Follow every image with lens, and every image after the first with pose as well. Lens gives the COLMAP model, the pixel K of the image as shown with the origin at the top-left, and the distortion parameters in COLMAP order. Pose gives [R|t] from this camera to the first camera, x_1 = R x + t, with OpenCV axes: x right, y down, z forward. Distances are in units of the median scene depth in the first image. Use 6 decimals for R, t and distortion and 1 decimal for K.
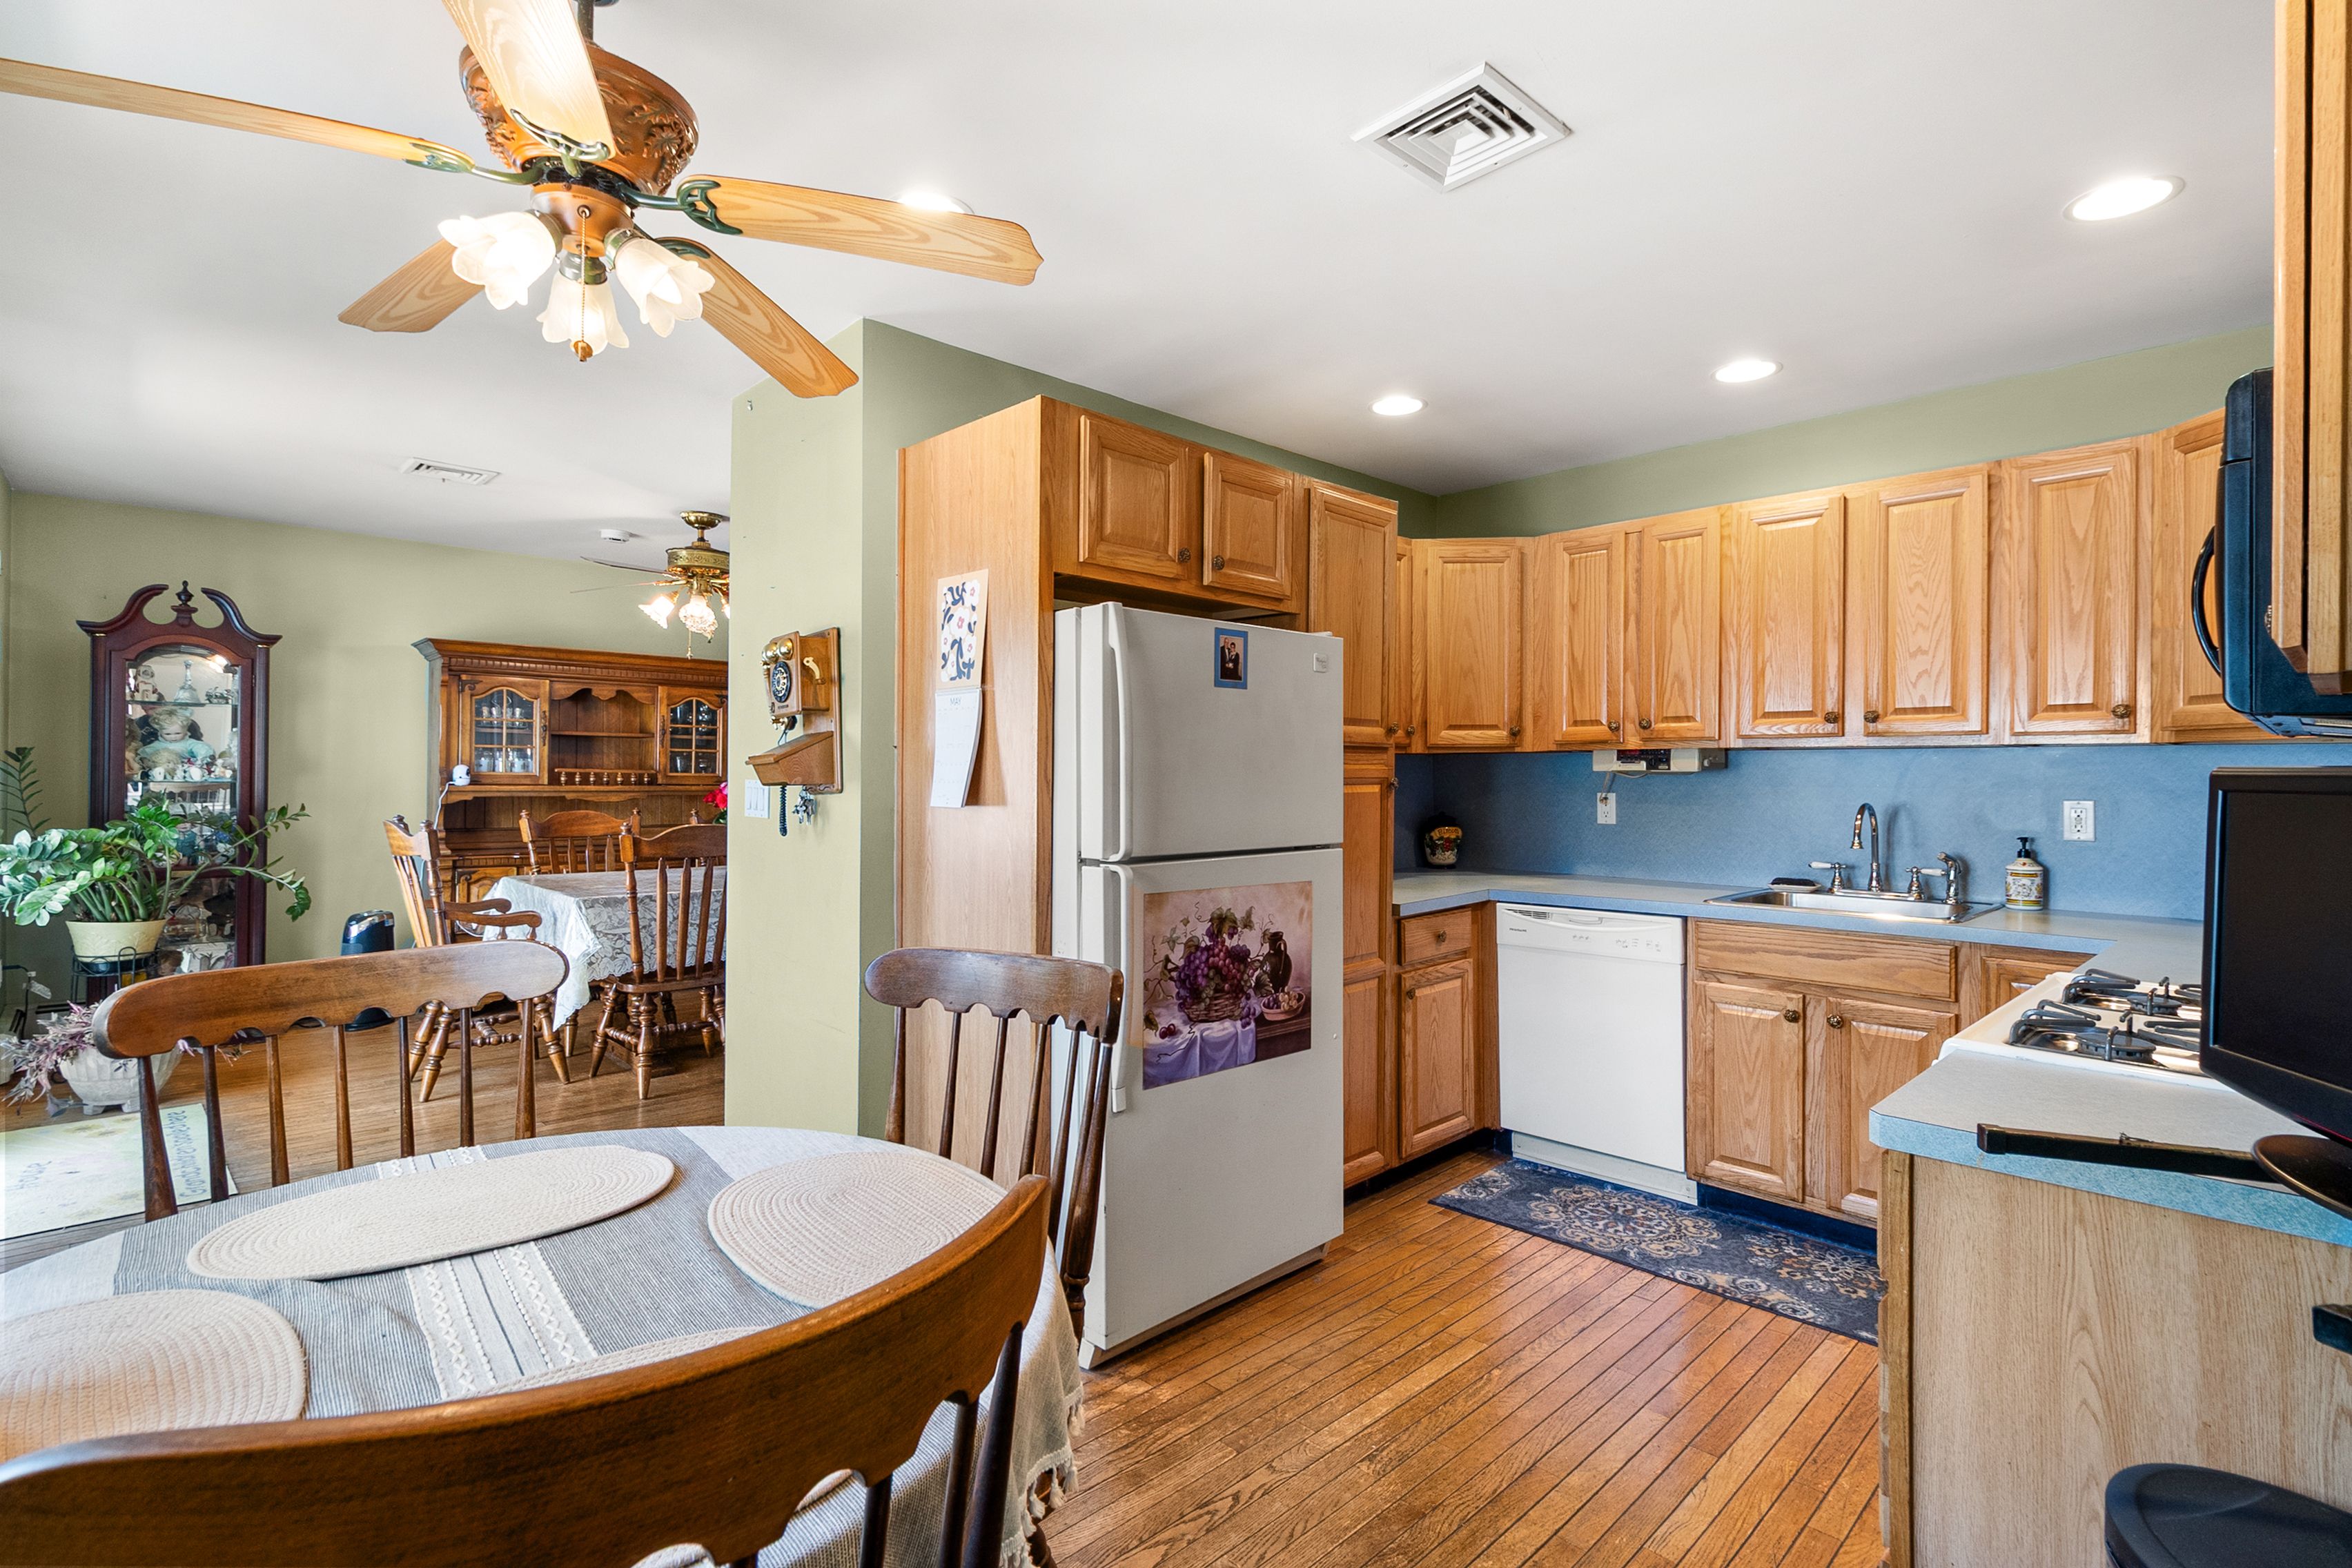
lens RADIAL K [[1101.7, 0, 1180.6], [0, 1101.7, 779.0], [0, 0, 1]] dist [-0.002740, 0.000015]
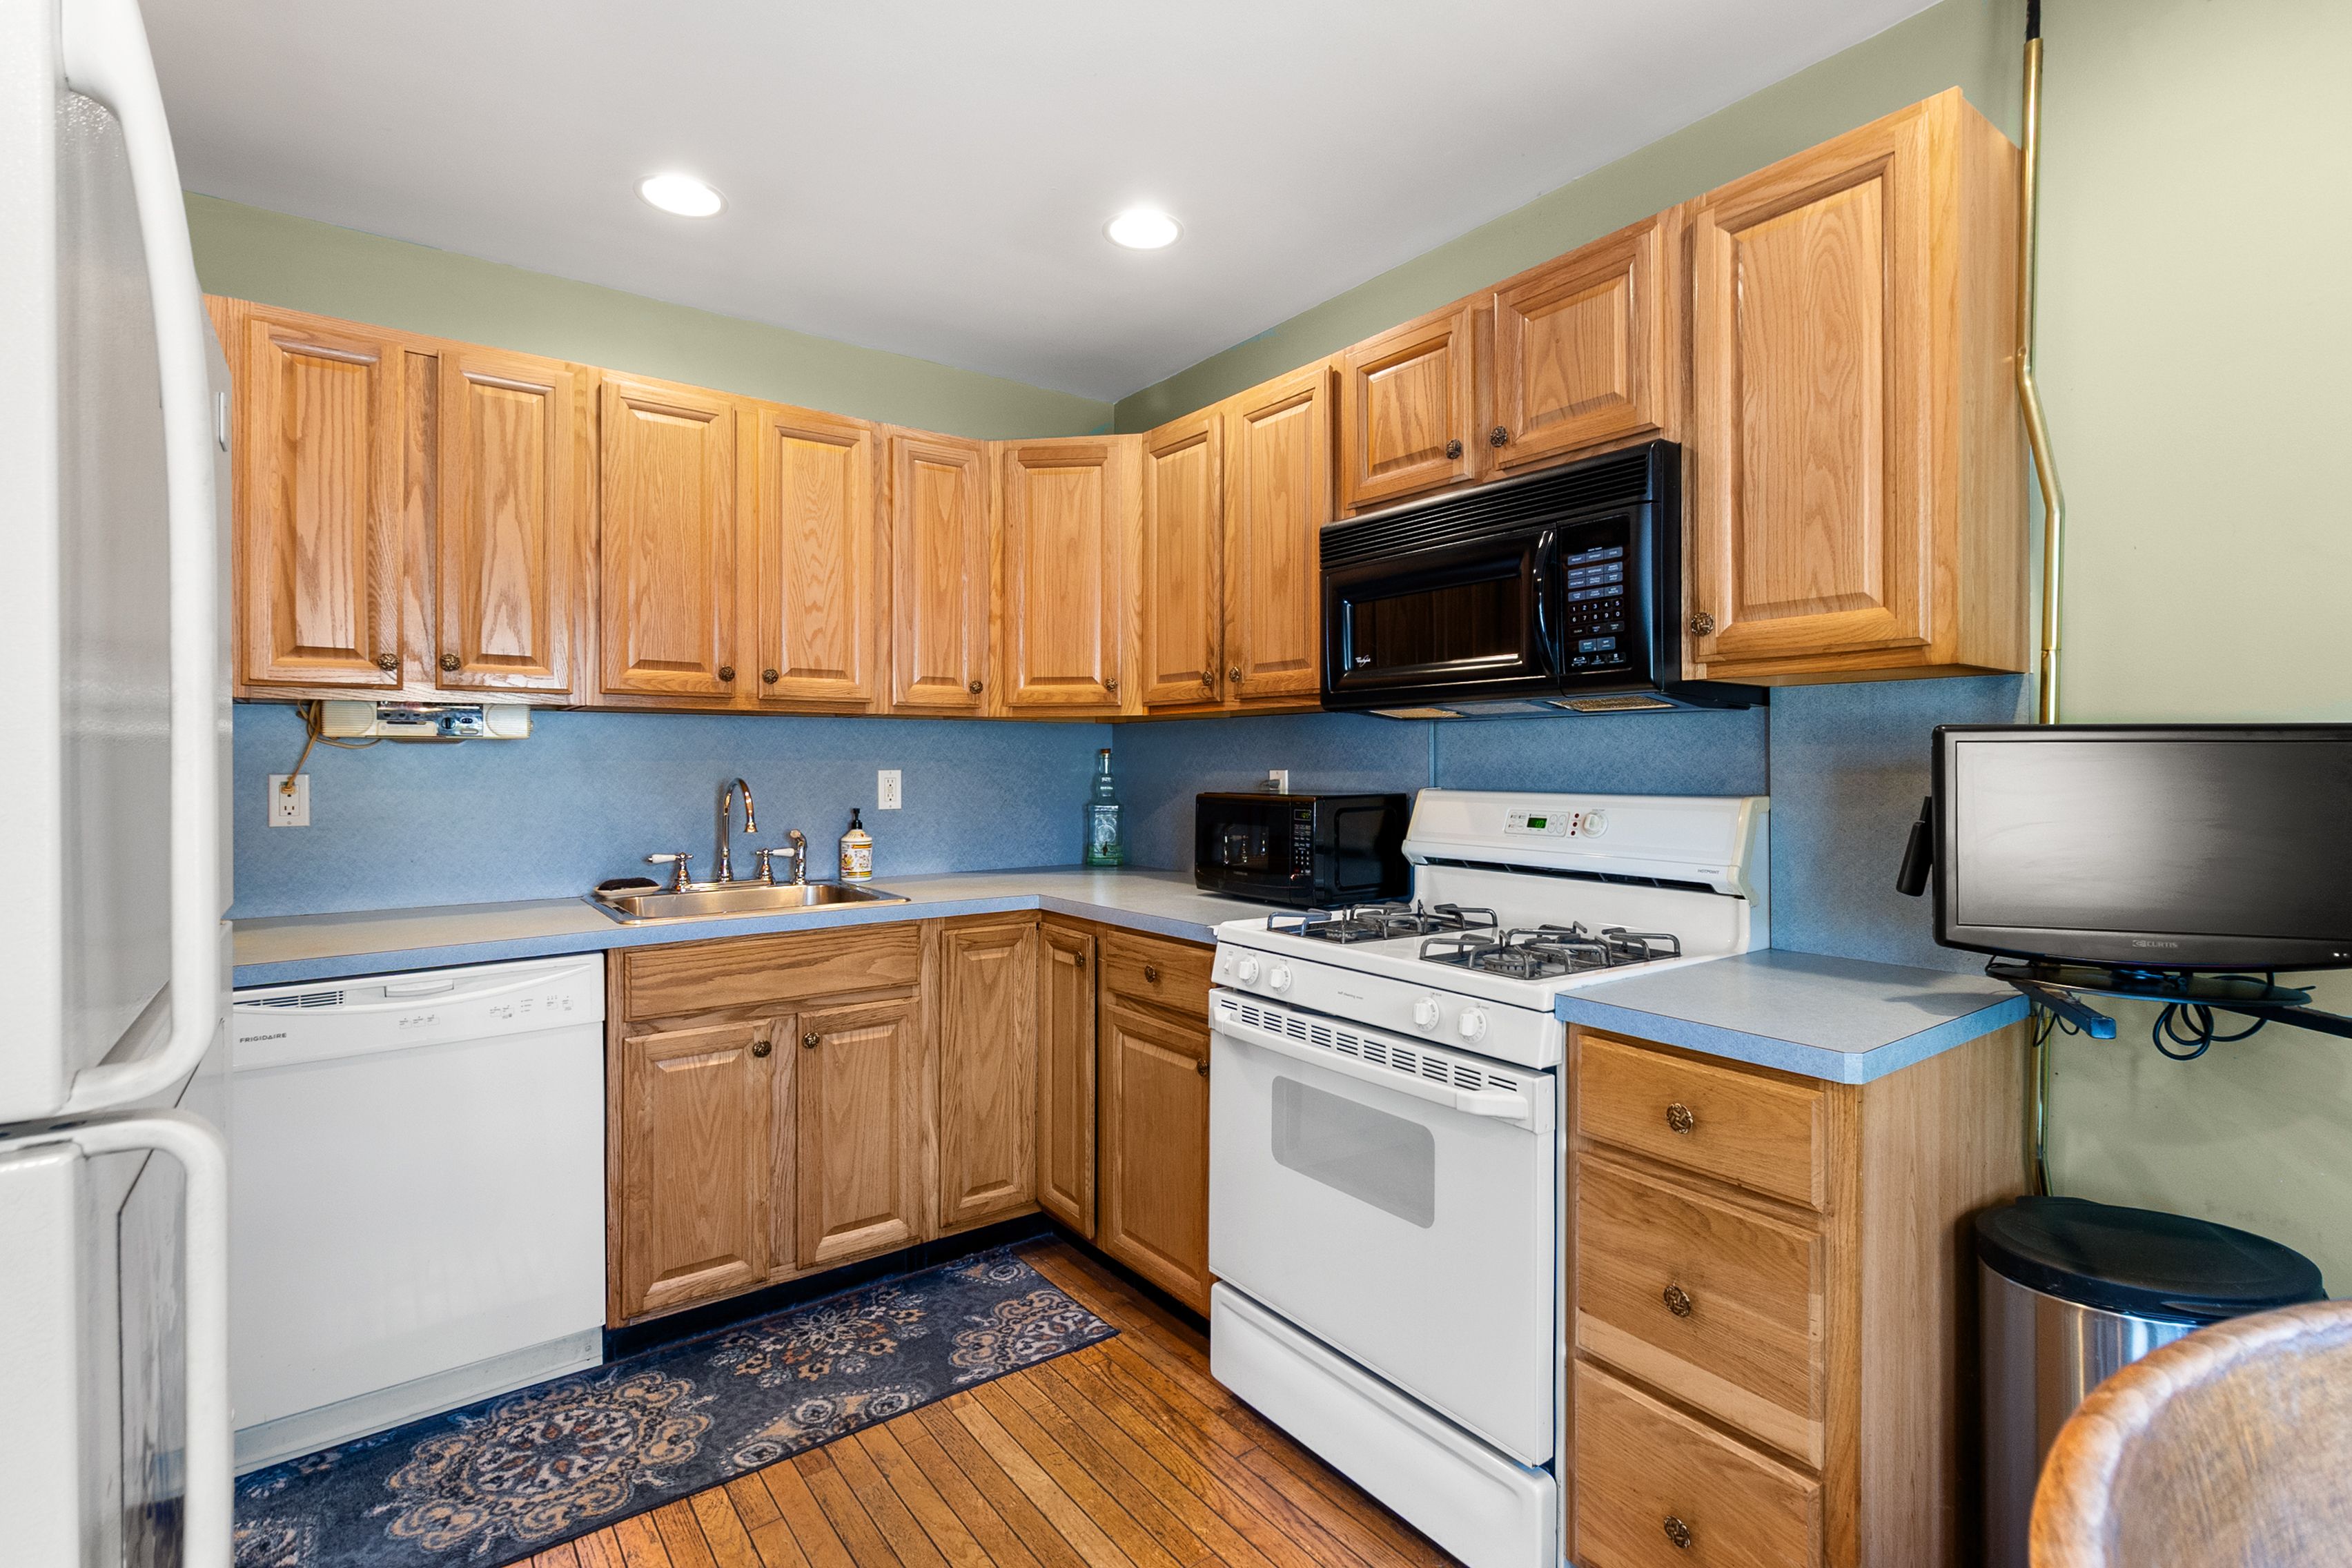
lens RADIAL K [[1101.7, 0, 1178.4], [0, 1101.7, 759.5], [0, 0, 1]] dist [-0.002740, 0.000015]
pose [[0.114971, -0.003705, 0.993362, -0.188752], [0.007341, 0.999969, 0.002880, 0.008202], [-0.993342, 0.006961, 0.114995, 0.601556]]
